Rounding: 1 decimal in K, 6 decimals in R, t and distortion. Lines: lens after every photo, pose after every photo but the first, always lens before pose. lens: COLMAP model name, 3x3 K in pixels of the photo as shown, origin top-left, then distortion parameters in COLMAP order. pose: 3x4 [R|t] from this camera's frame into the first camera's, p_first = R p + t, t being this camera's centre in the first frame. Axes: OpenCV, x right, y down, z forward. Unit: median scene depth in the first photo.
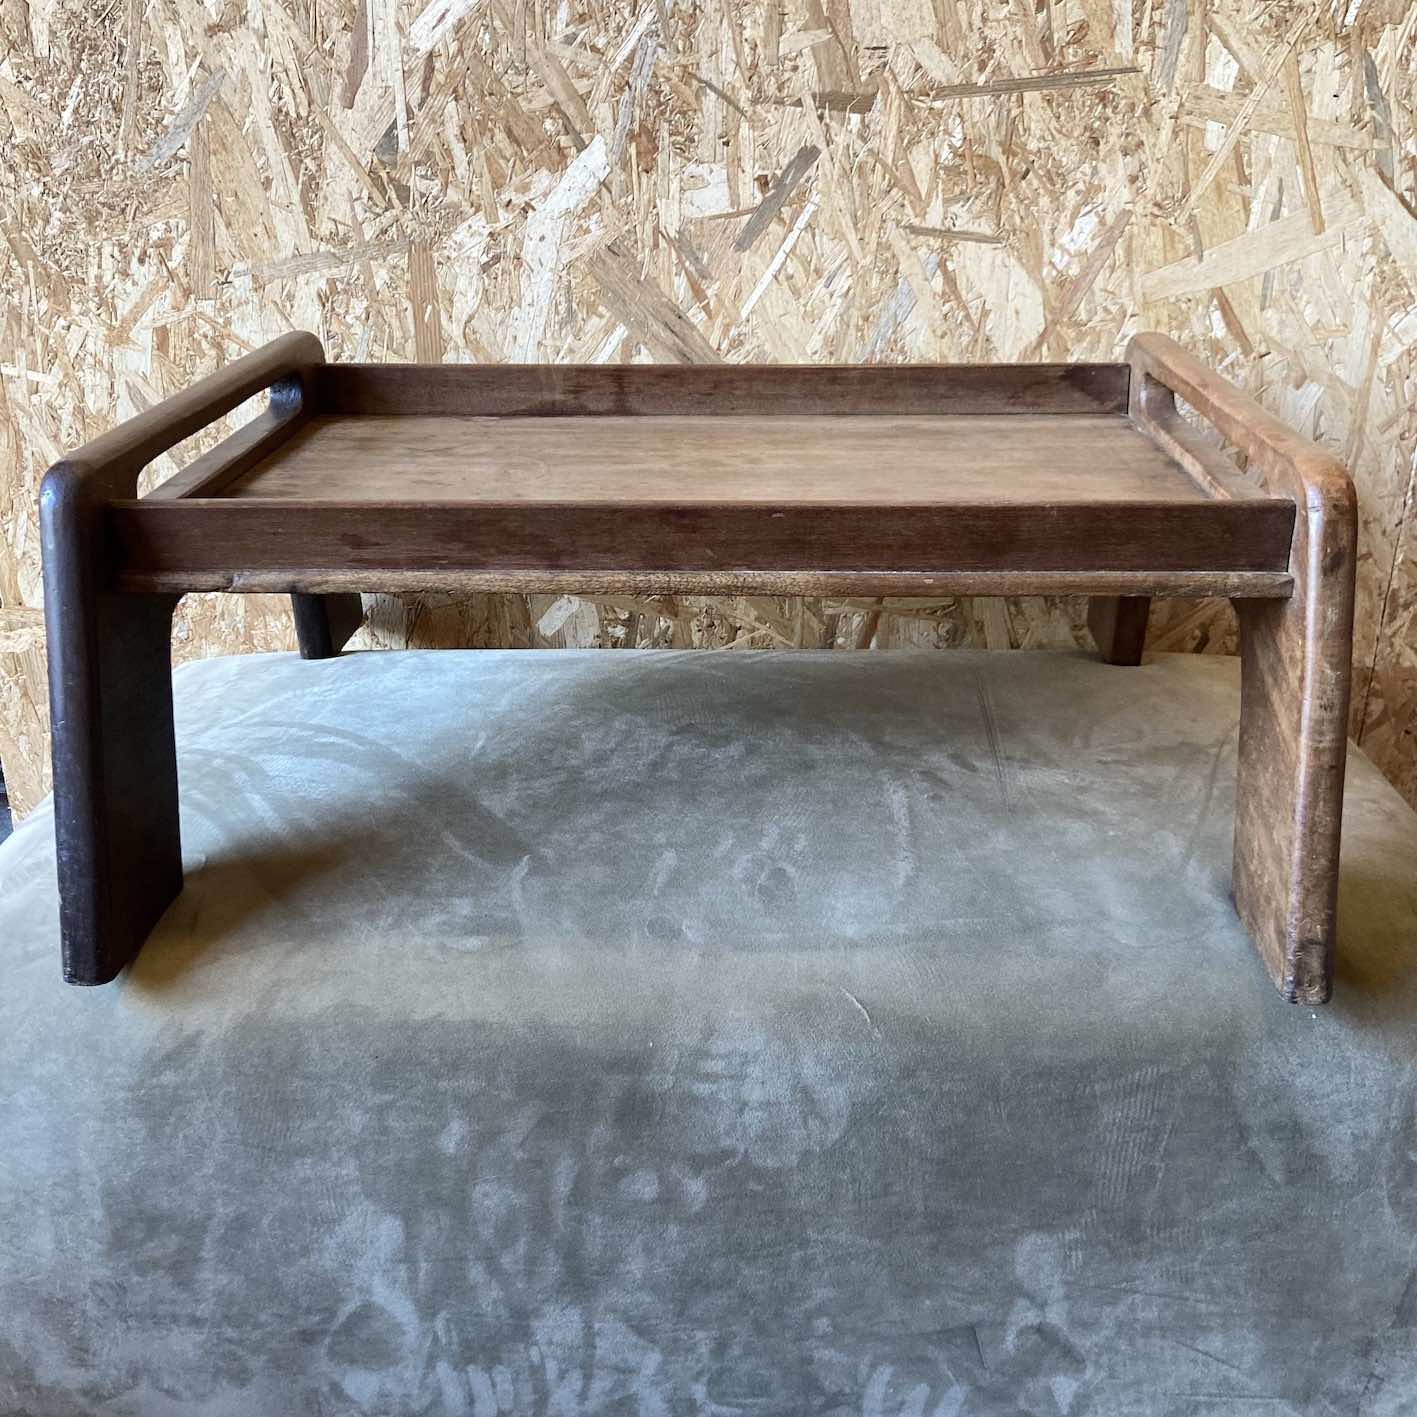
lens RADIAL K [[1568.4, 0, 713.4], [0, 1568.4, 713.4], [0, 0, 1]] dist [0.001412, 0.008891]
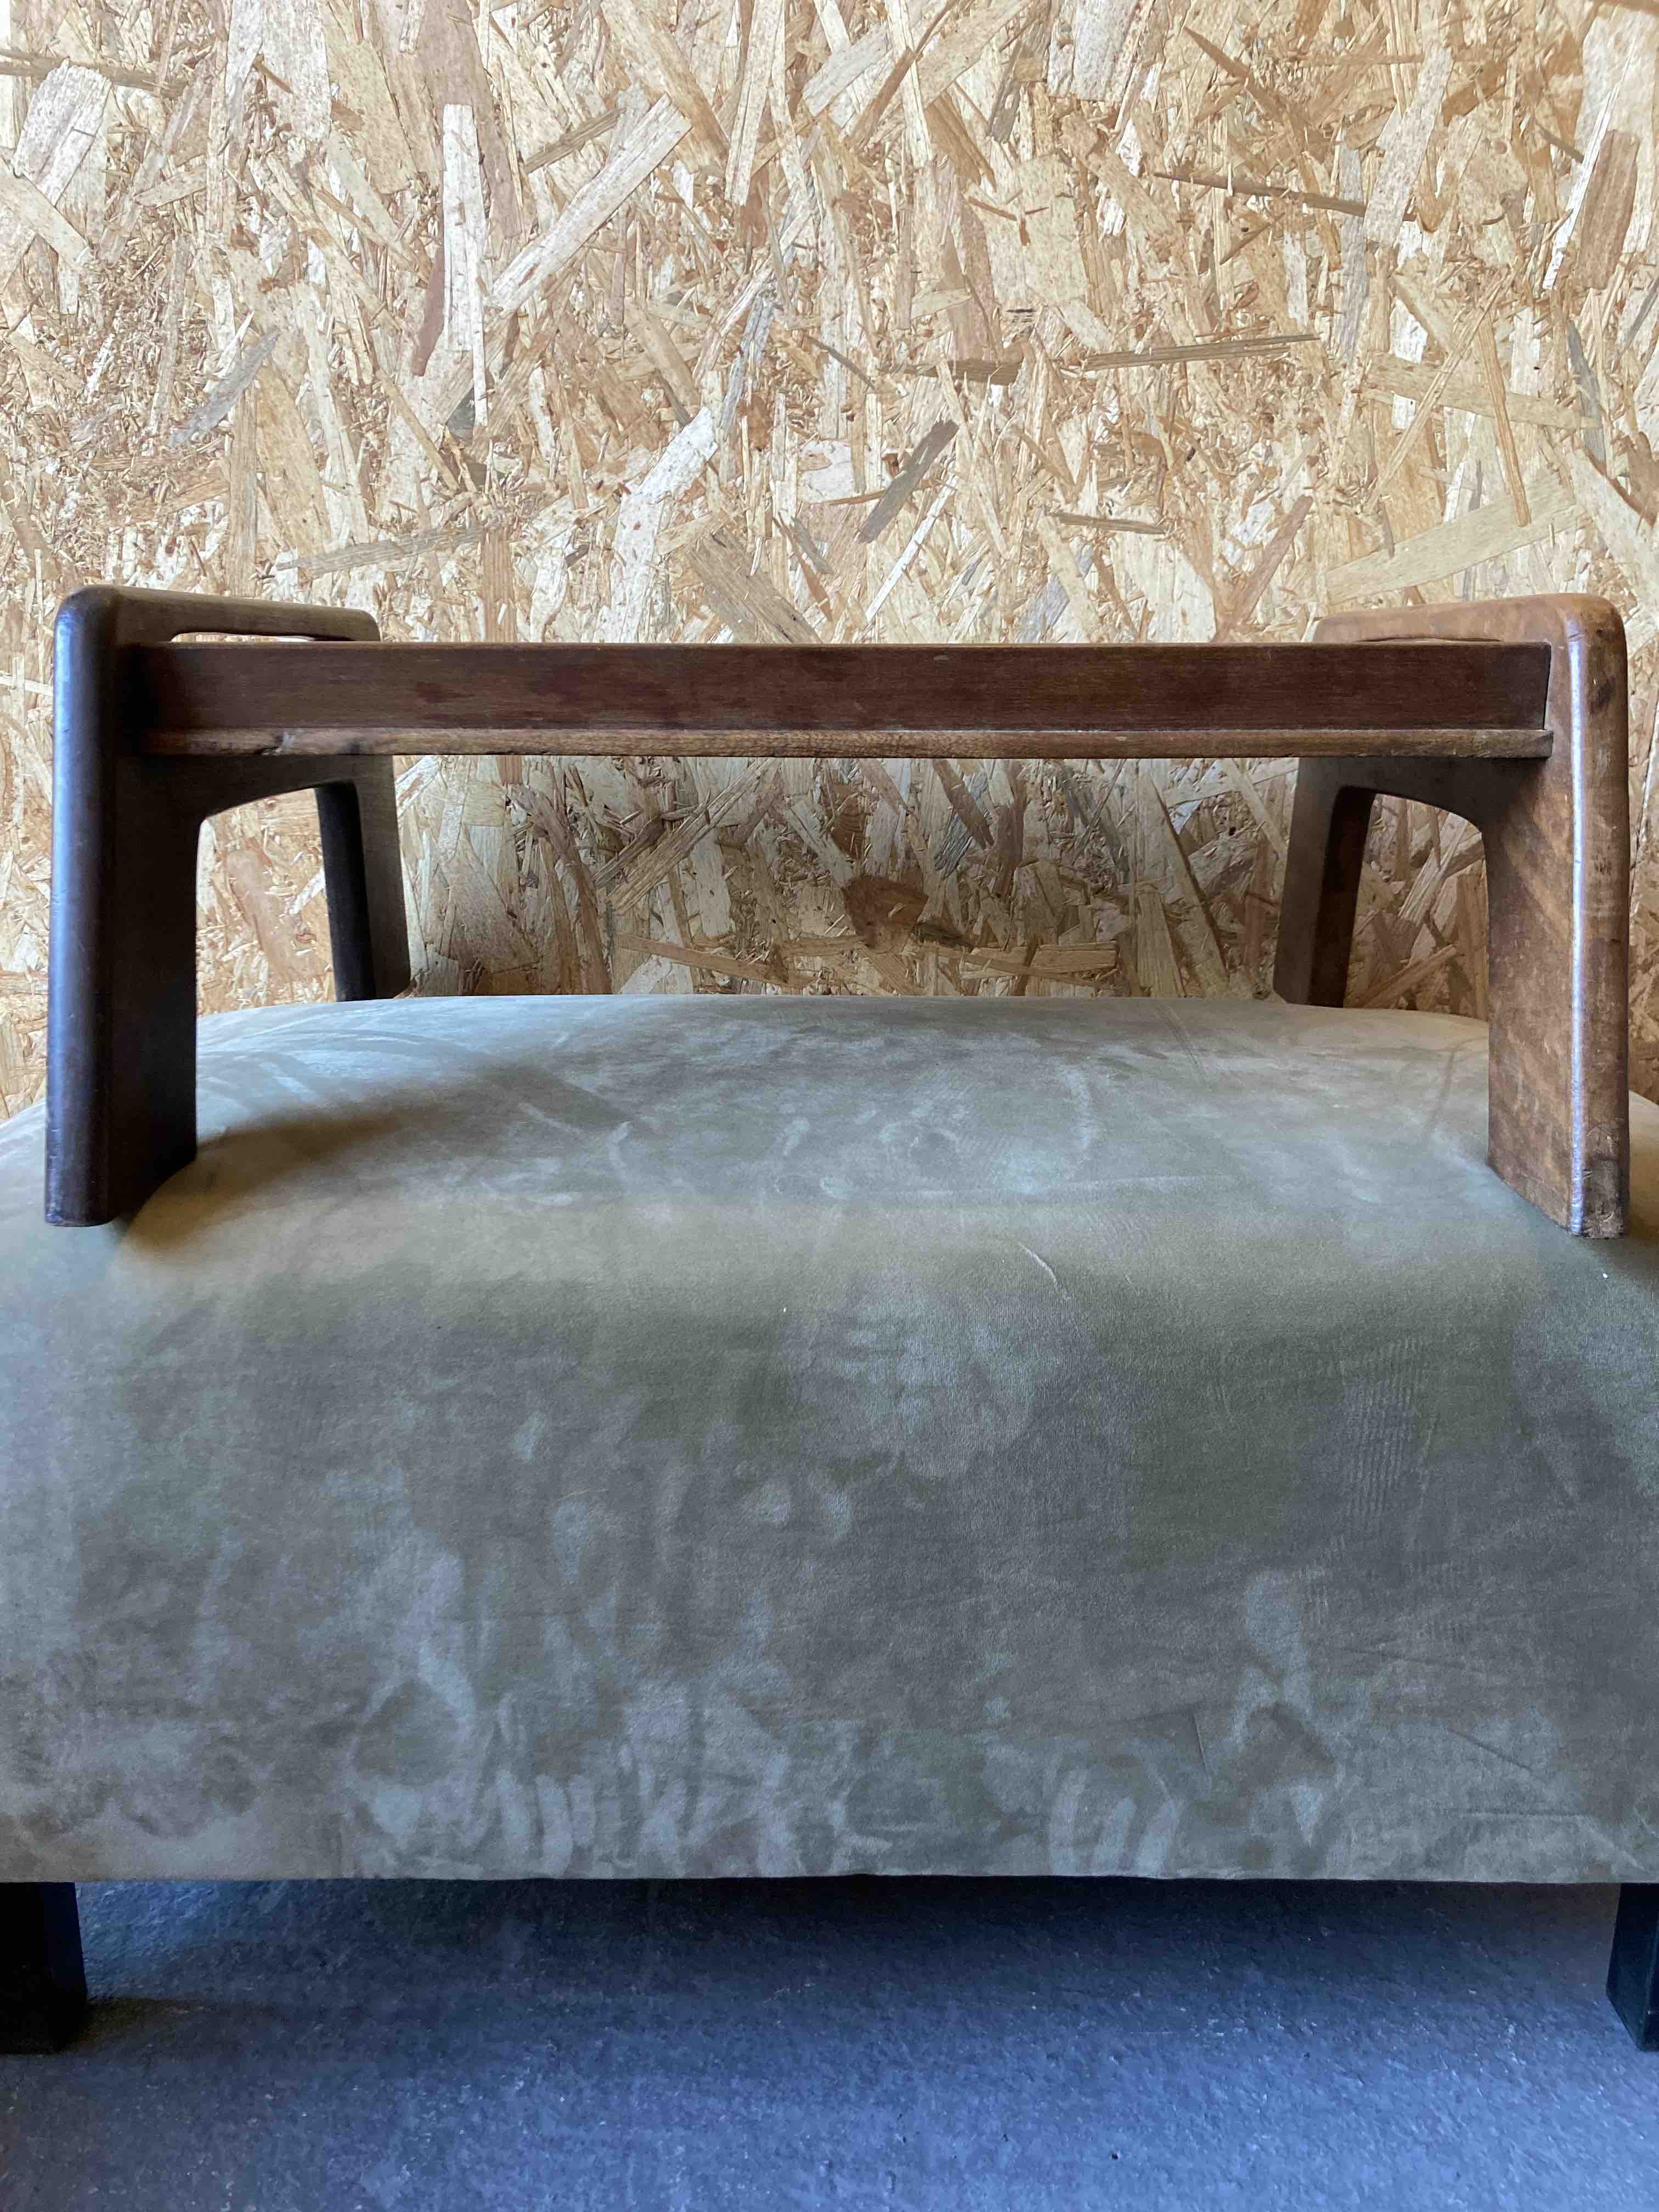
lens RADIAL K [[1837.9, 0, 829.5], [0, 1837.9, 1106.0], [0, 0, 1]] dist [0.004623, 0.010342]
pose [[0.999675, 0.003328, 0.025282, -0.028615], [0.000556, 0.988364, -0.152106, 0.175793], [-0.025494, 0.152071, 0.988041, 0.042392]]
